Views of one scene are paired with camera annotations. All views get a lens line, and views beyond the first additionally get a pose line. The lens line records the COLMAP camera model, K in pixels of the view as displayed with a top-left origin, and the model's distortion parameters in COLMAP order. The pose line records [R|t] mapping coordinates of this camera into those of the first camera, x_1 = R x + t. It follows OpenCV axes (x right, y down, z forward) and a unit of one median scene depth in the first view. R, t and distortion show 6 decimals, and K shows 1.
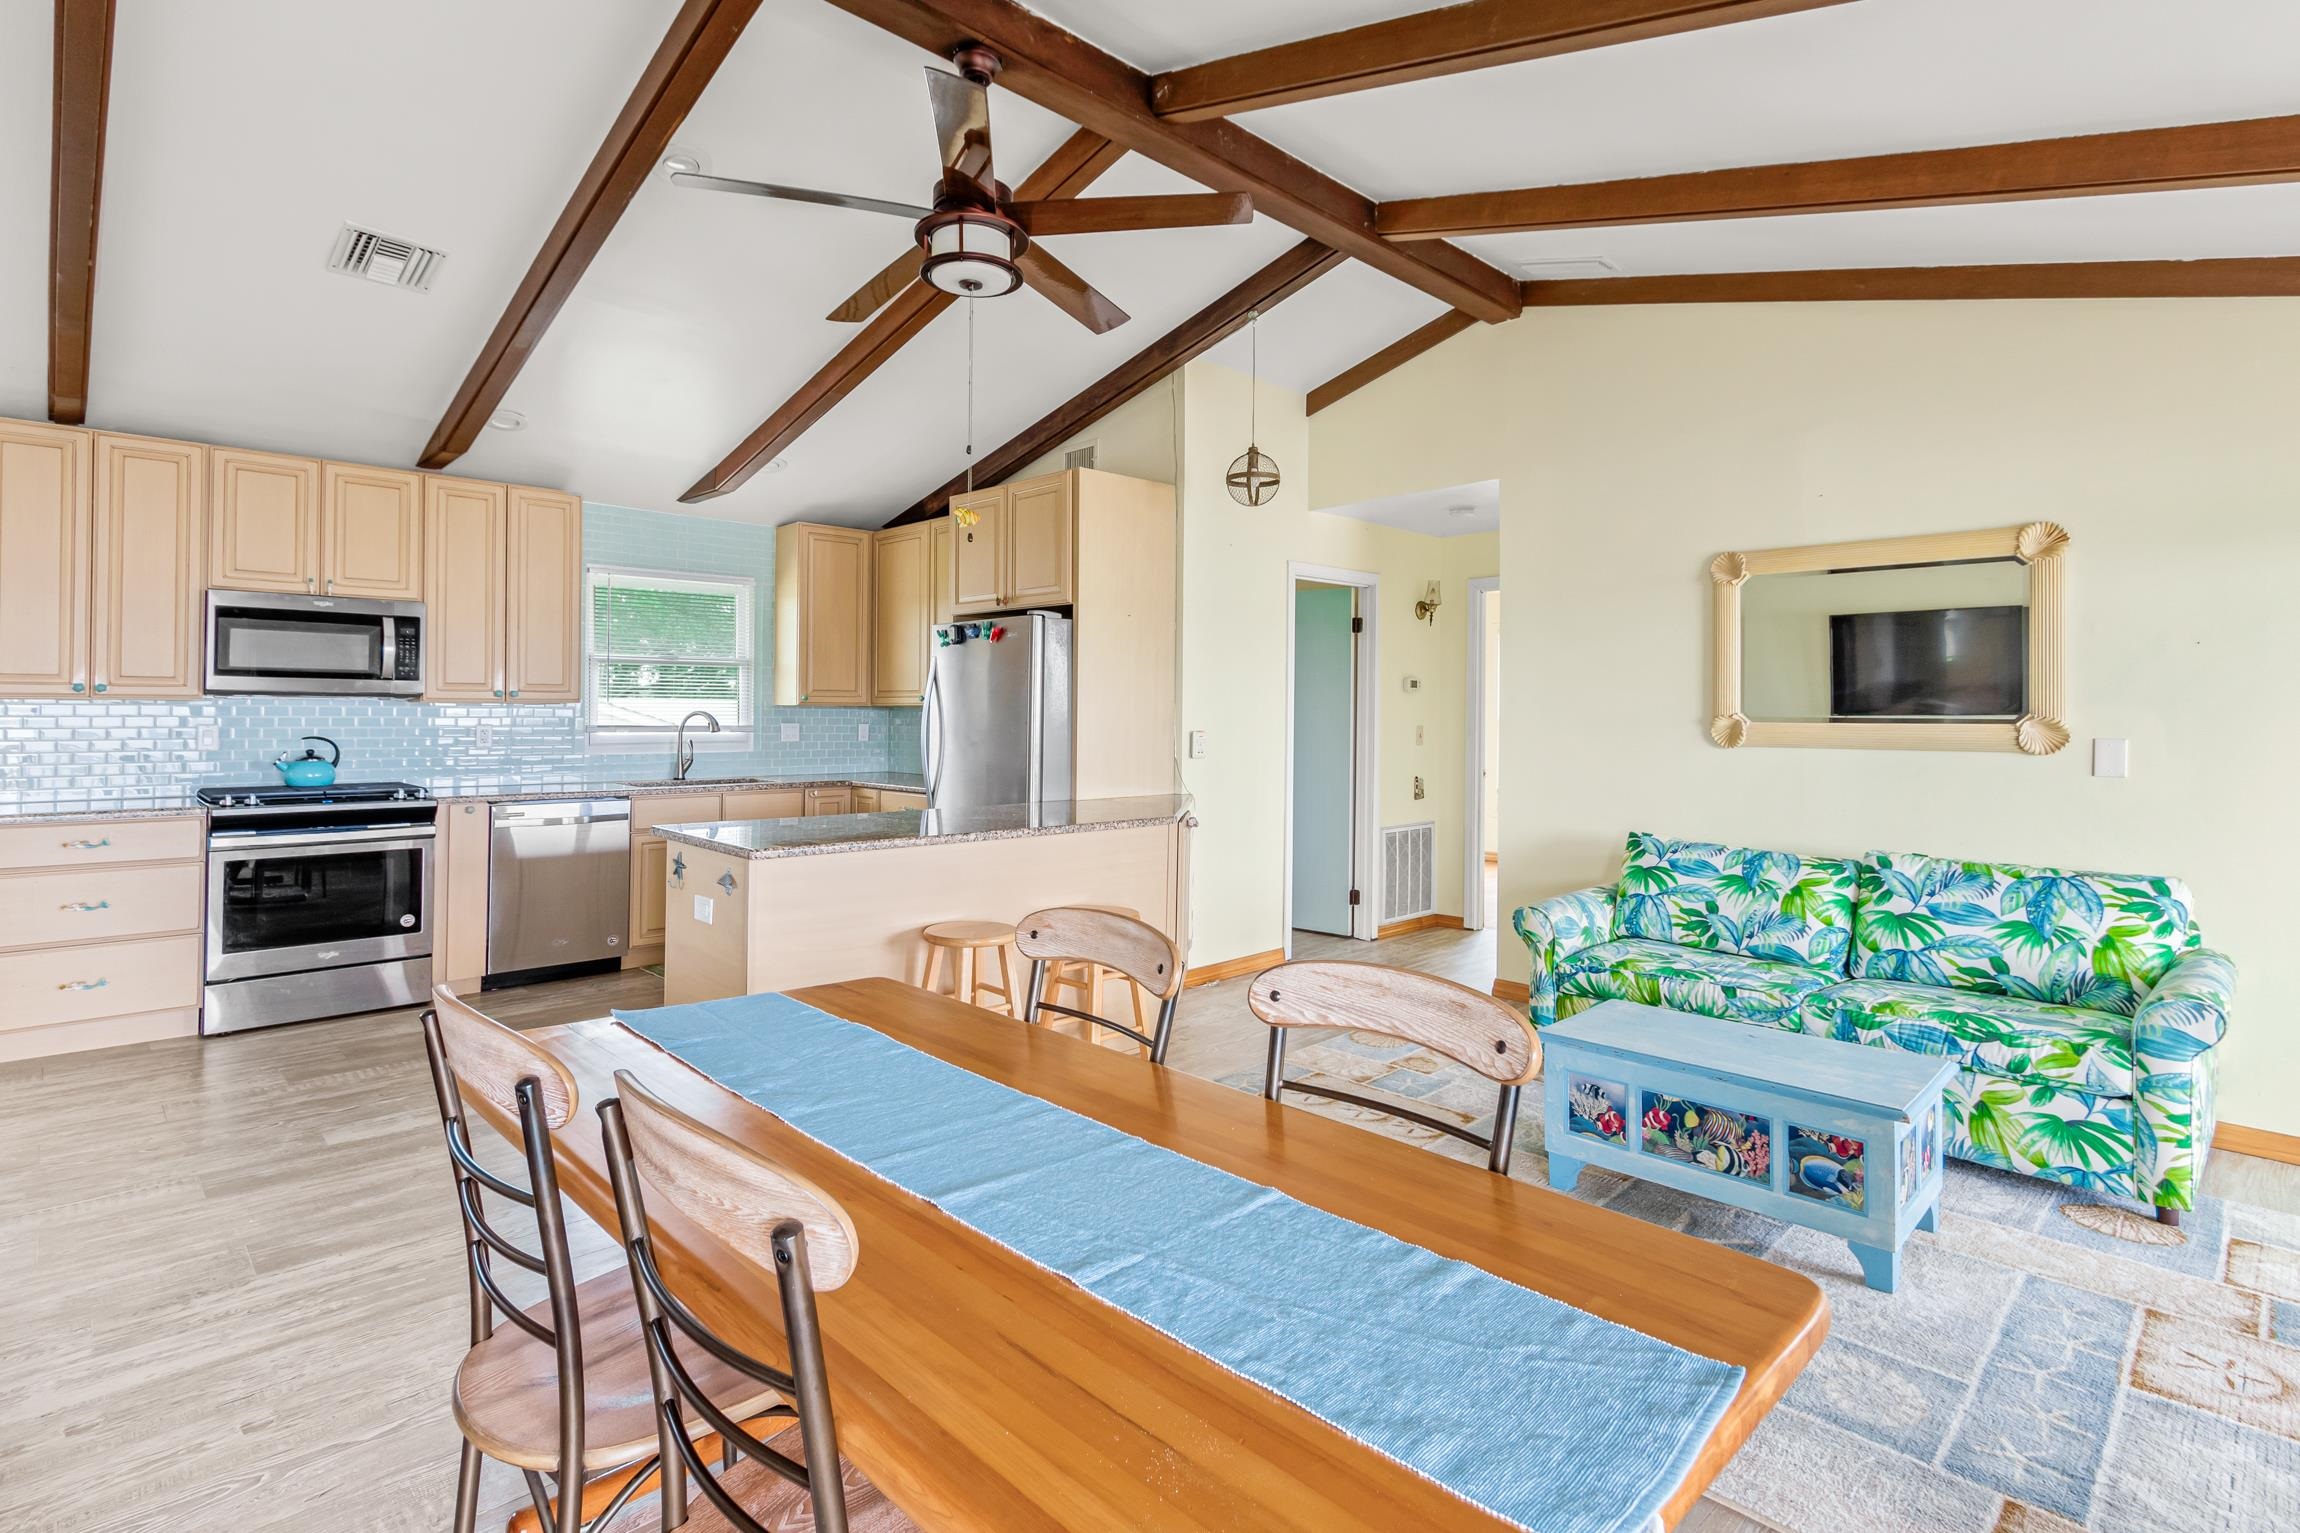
lens RADIAL K [[1093.7, 0, 1098.2], [0, 1093.7, 706.4], [0, 0, 1]] dist [0.004166, -0.002454]
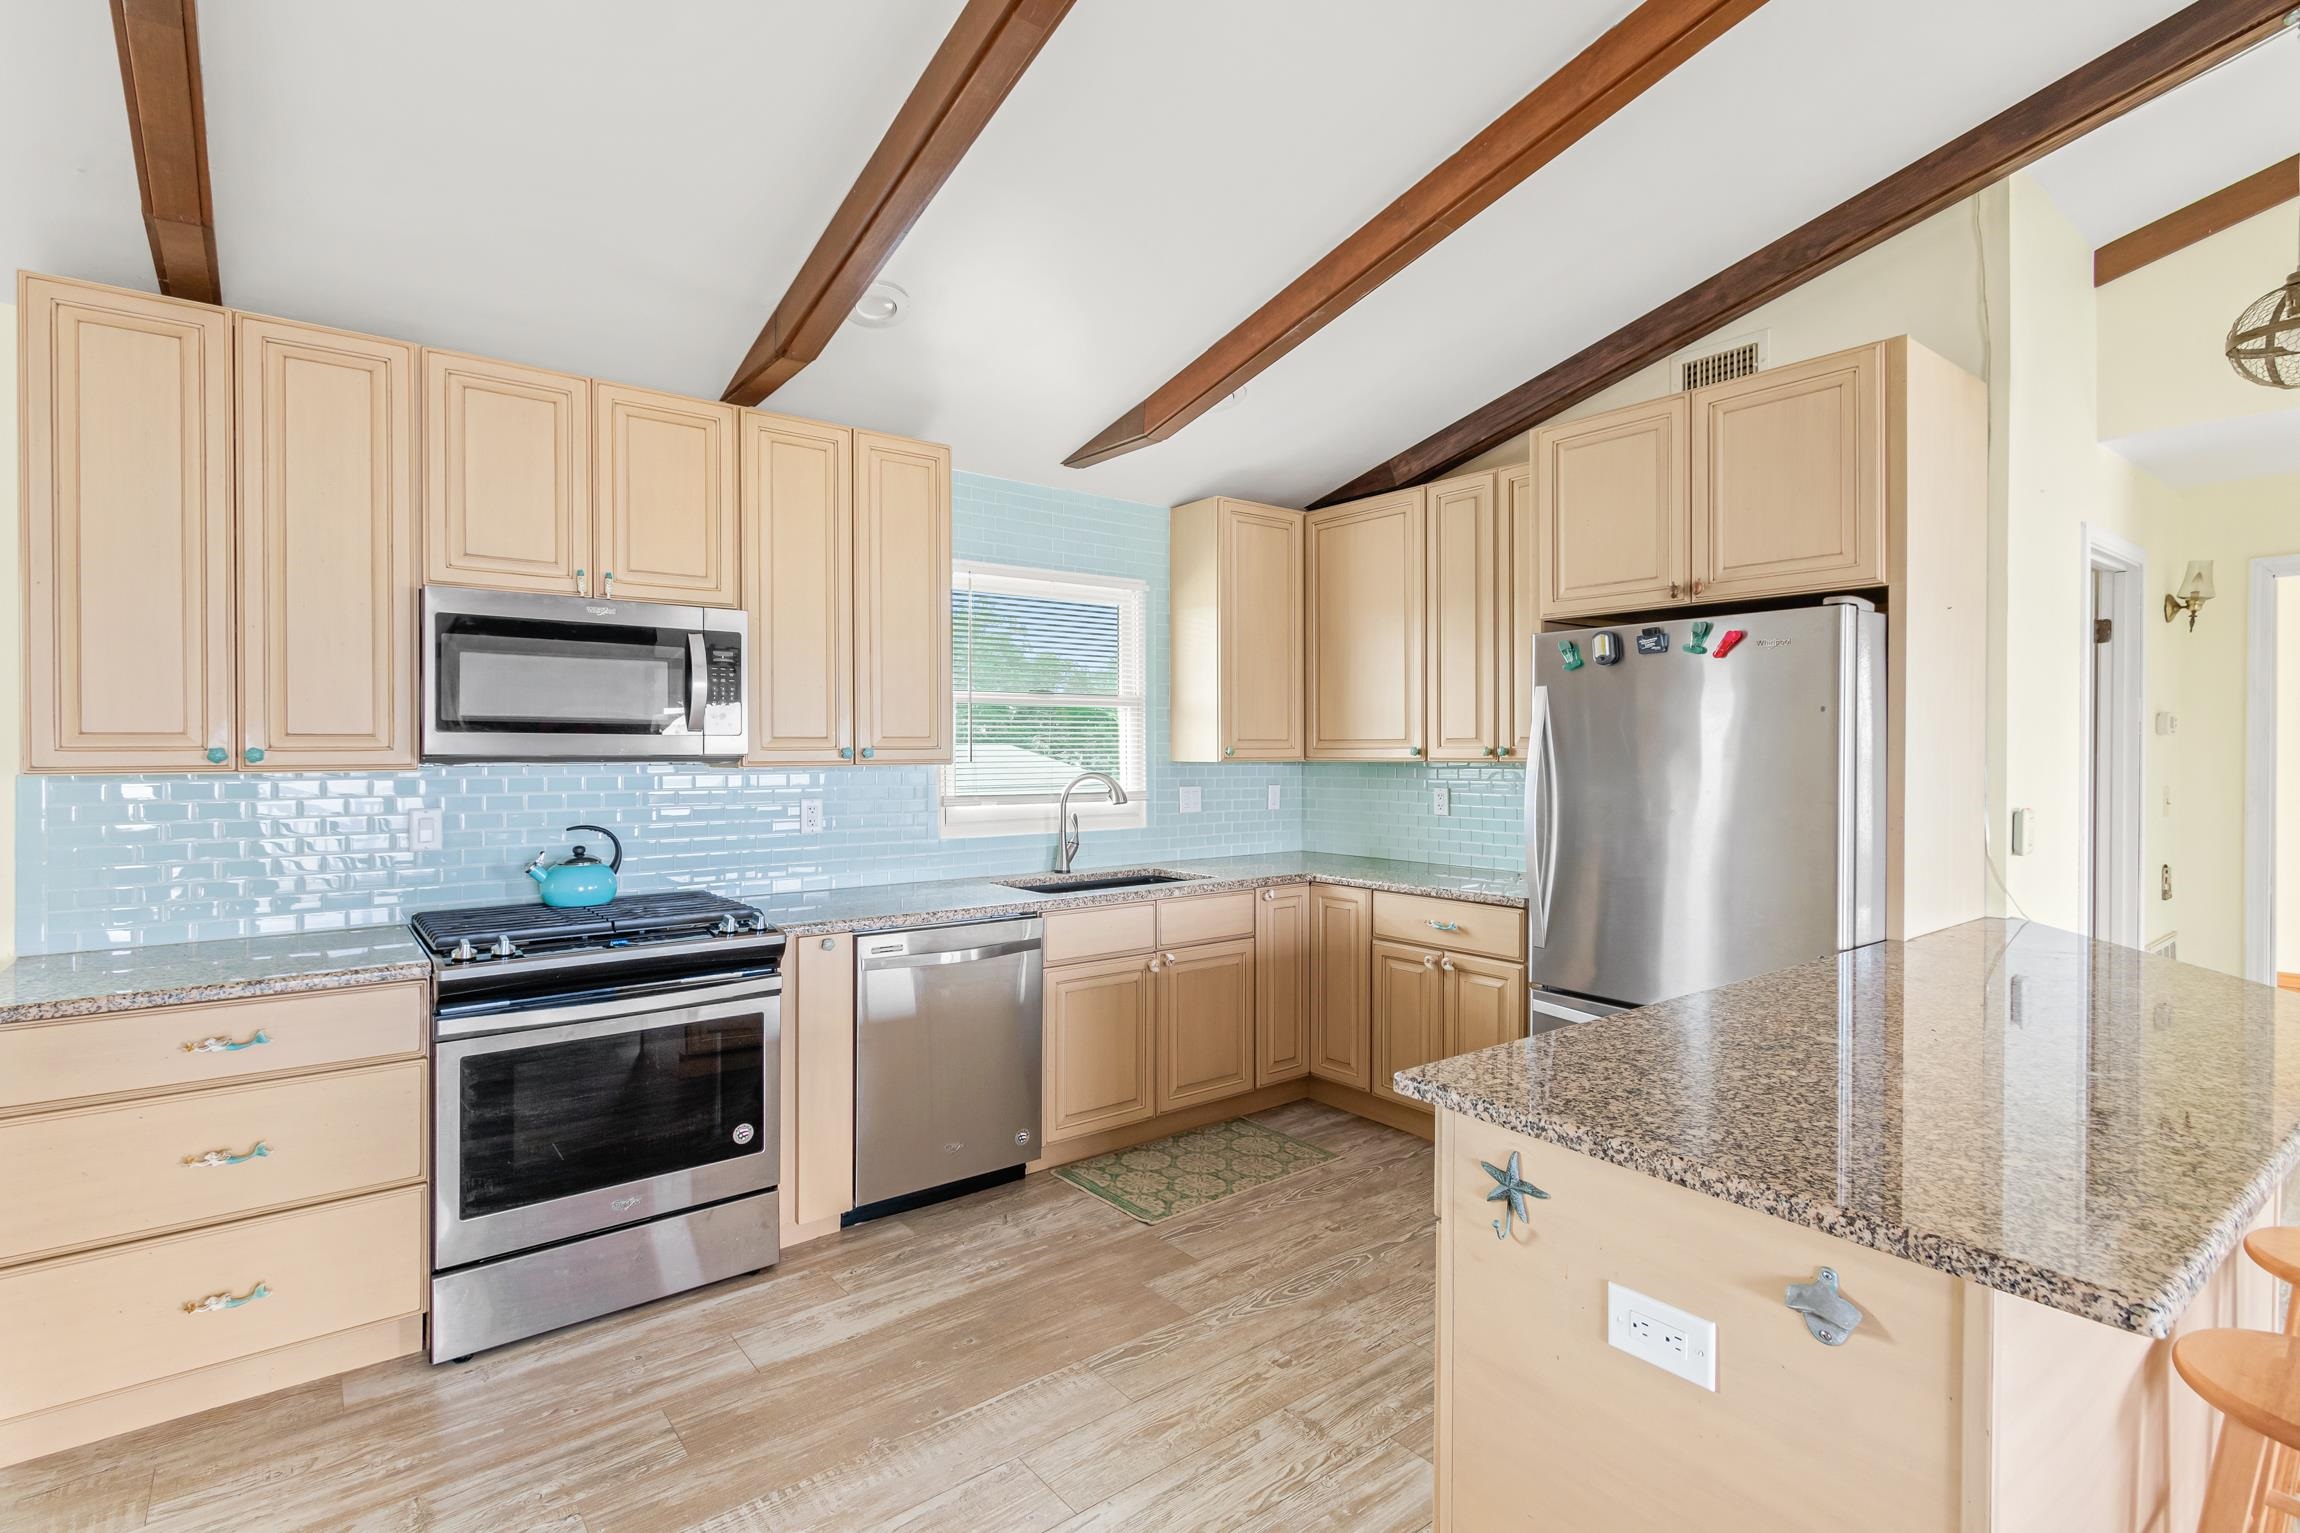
lens RADIAL K [[1093.7, 0, 1152.7], [0, 1093.7, 761.2], [0, 0, 1]] dist [0.004166, -0.002454]
pose [[0.996288, -0.007354, -0.085768, -0.344418], [0.008641, 0.999856, 0.014635, -0.016076], [0.085648, -0.015321, 0.996208, 0.412132]]
